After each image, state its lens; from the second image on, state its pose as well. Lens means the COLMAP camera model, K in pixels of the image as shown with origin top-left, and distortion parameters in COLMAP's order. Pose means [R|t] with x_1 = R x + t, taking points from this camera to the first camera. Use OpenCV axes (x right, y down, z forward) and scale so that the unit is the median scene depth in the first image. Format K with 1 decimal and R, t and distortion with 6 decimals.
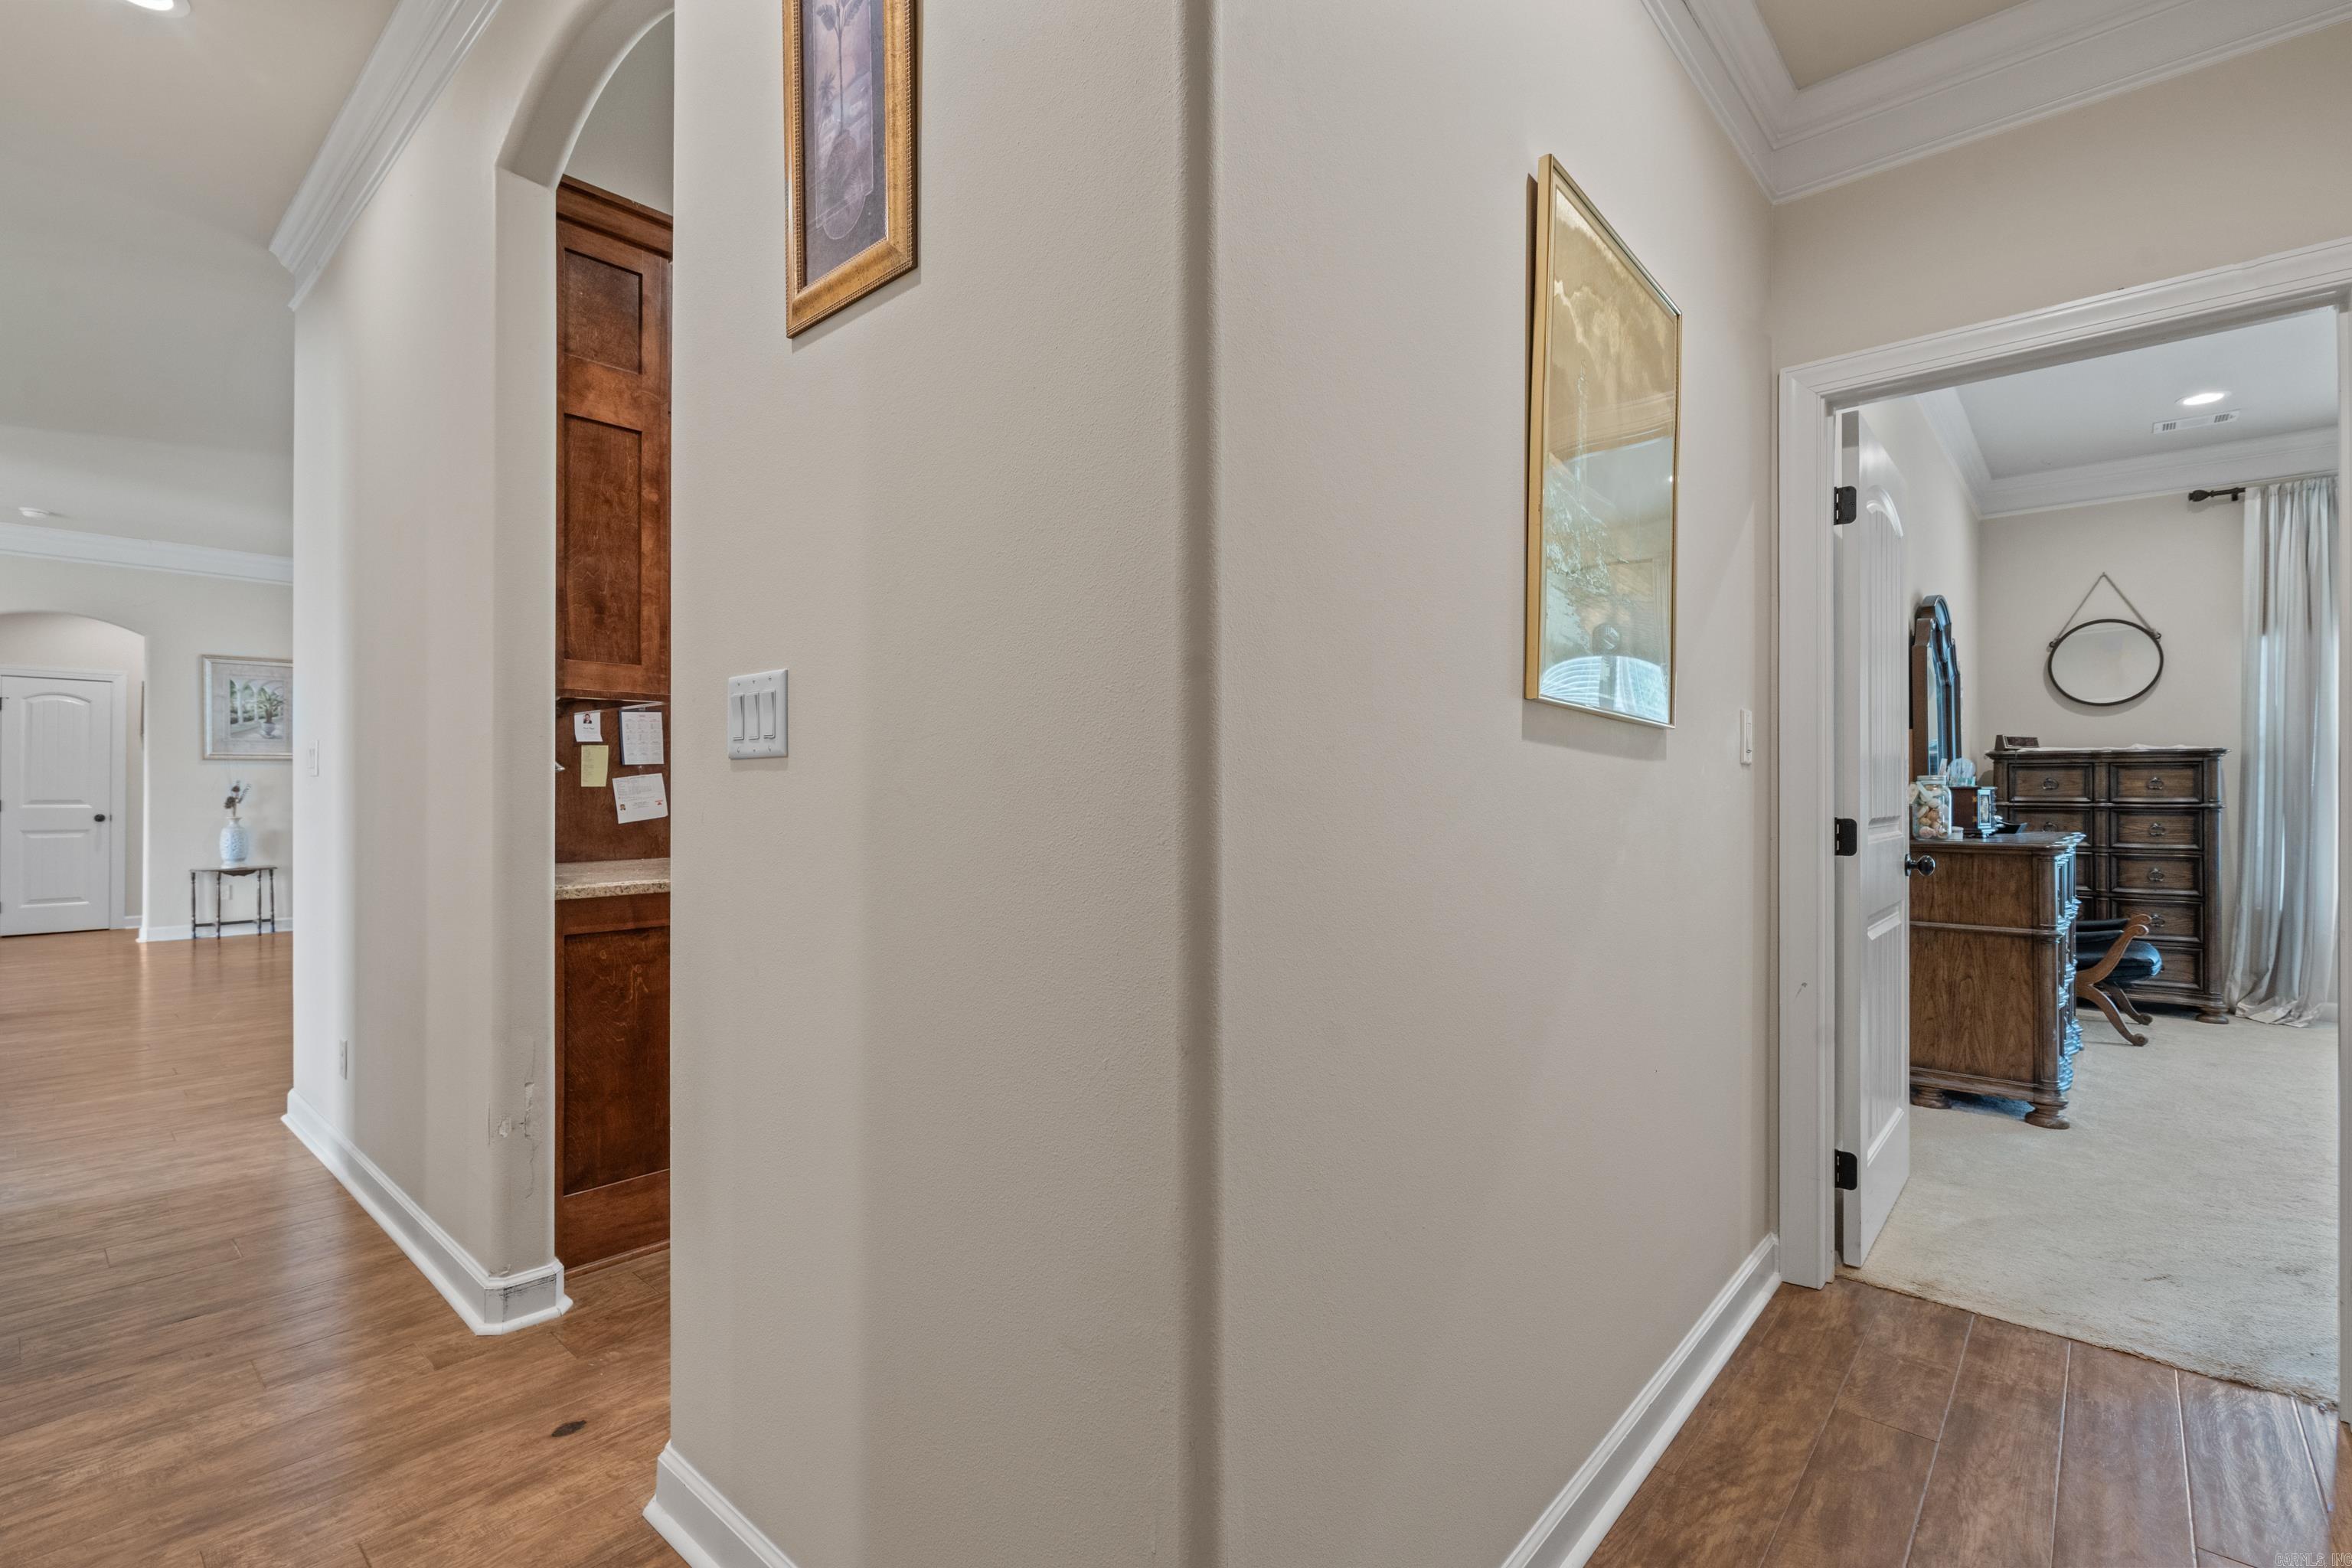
lens RADIAL K [[1072.5, 0, 1166.7], [0, 1072.5, 785.8], [0, 0, 1]] dist [-0.007274, 0.003854]
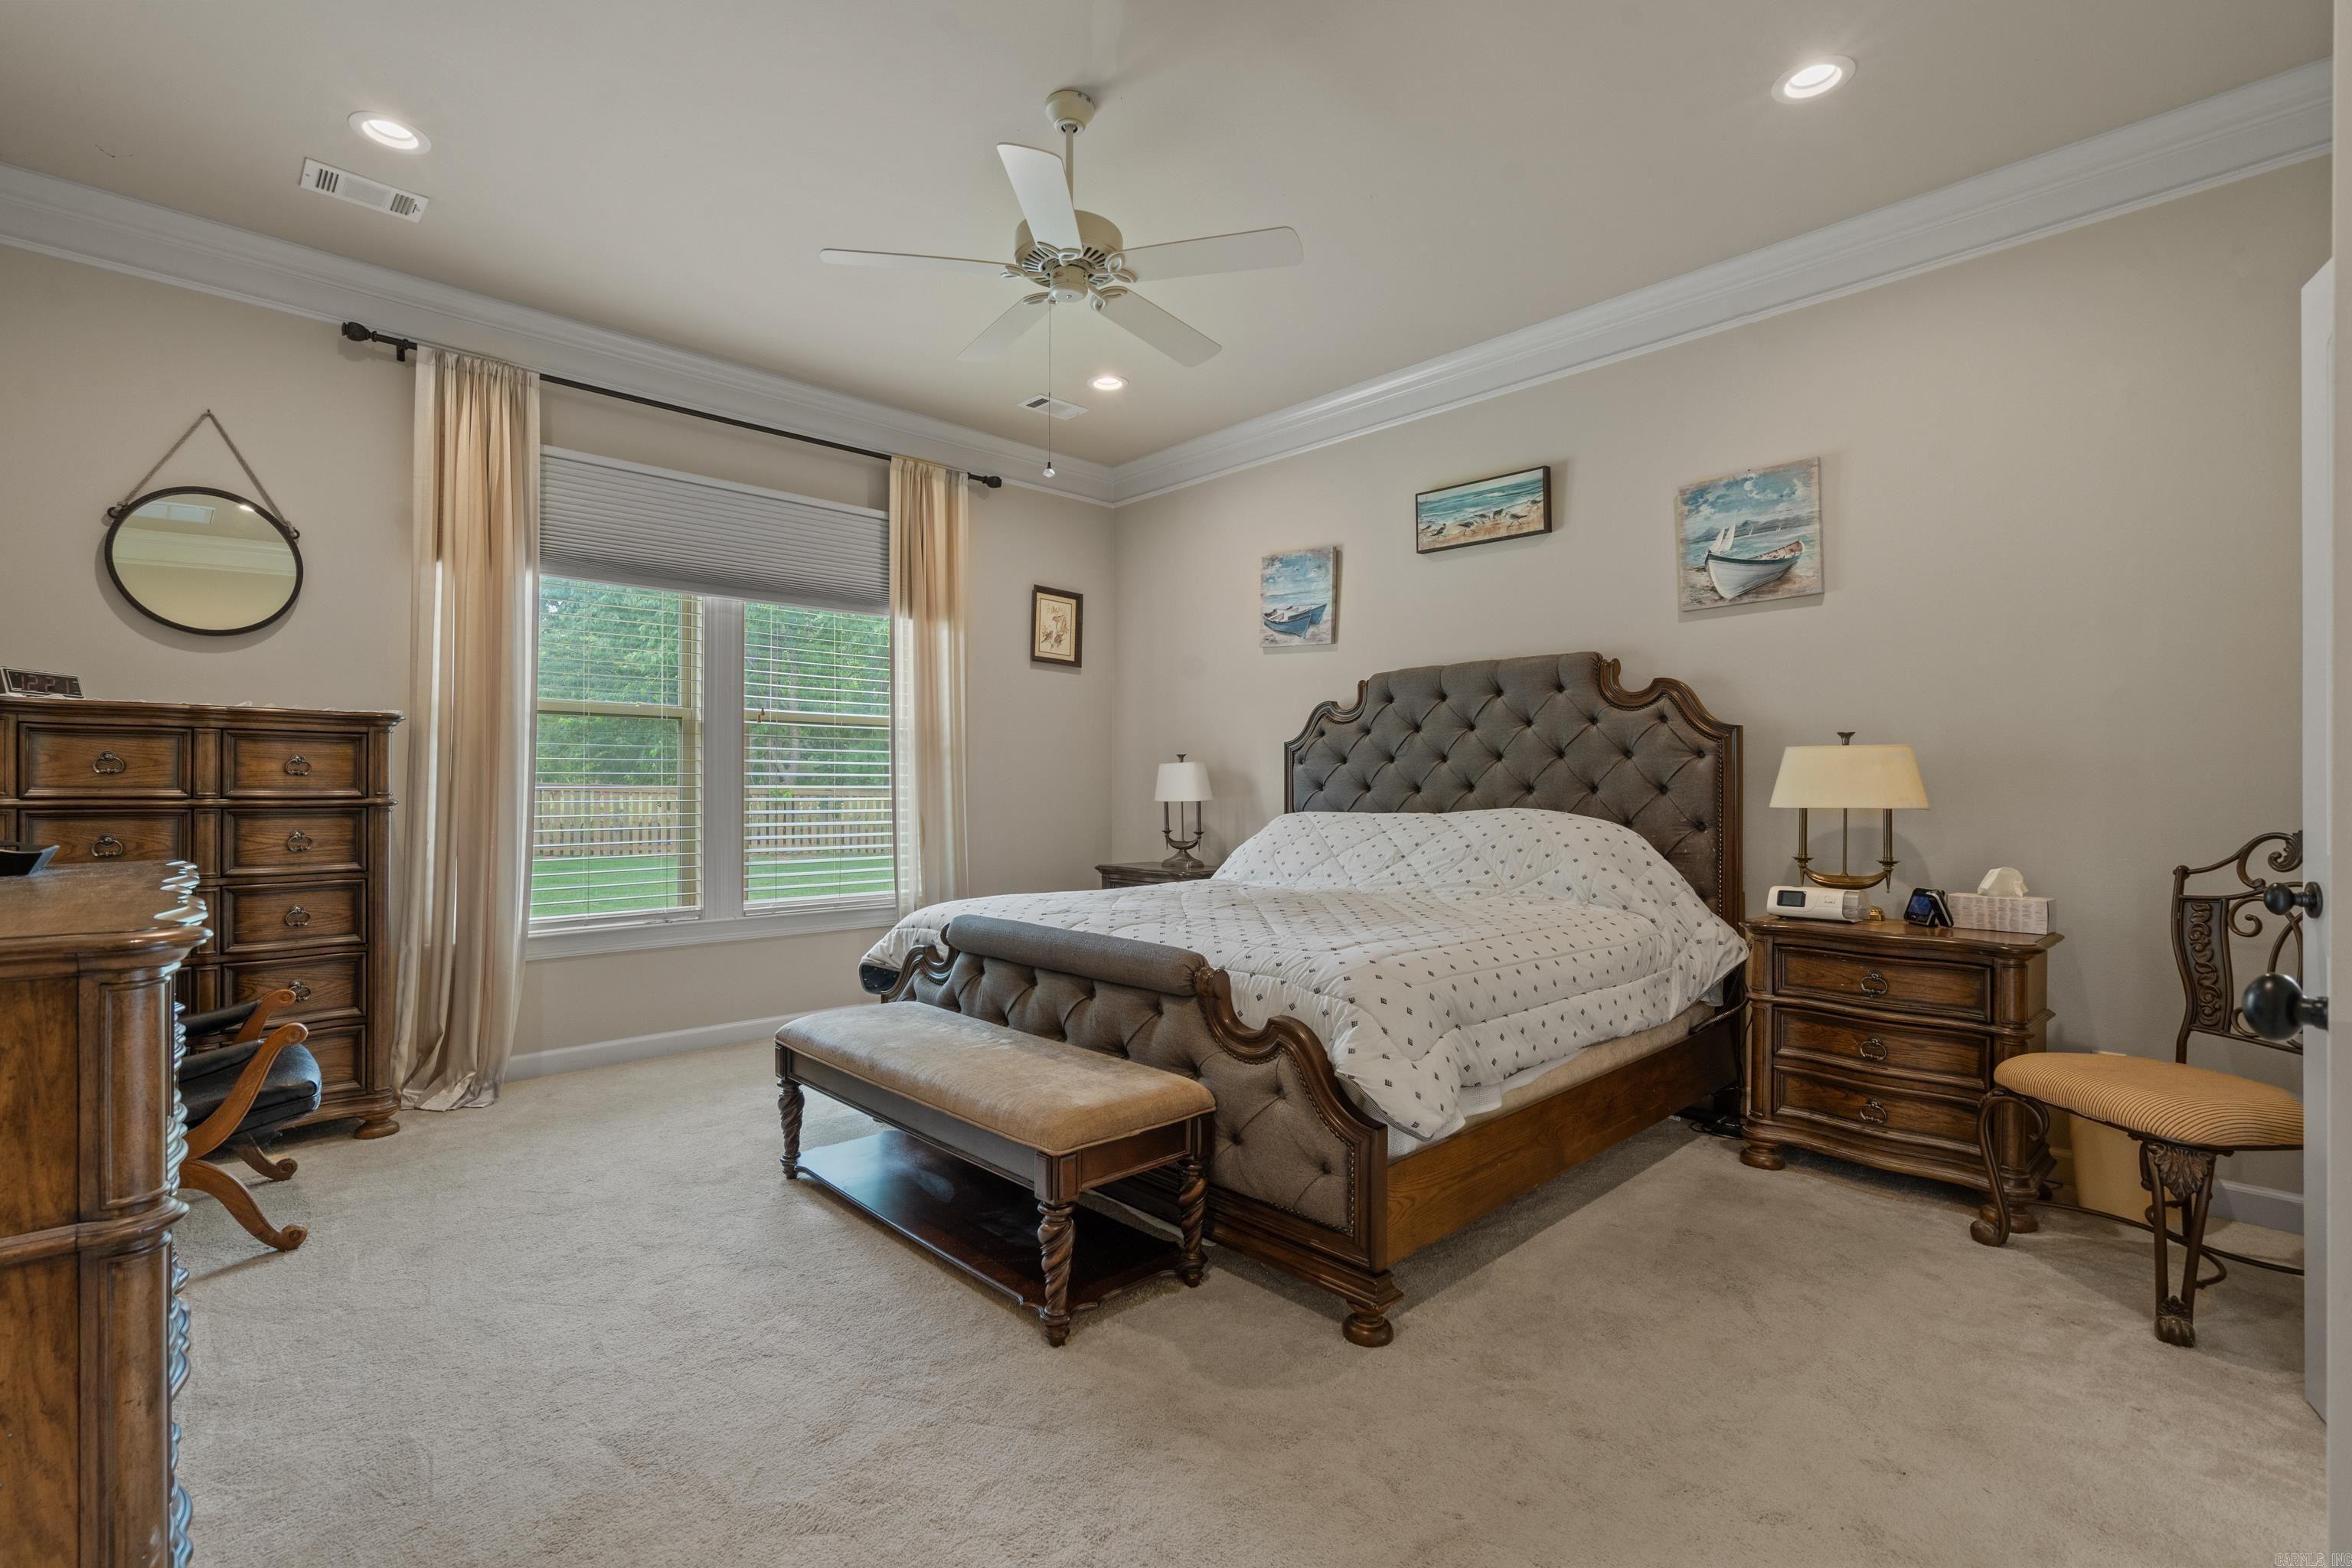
lens RADIAL K [[1072.5, 0, 1177.5], [0, 1072.5, 786.4], [0, 0, 1]] dist [-0.007274, 0.003854]
pose [[0.084534, 0.003383, 0.996415, 0.364639], [-0.006722, 0.999973, -0.002825, 0.008154], [-0.996398, -0.006459, 0.084555, 0.453635]]
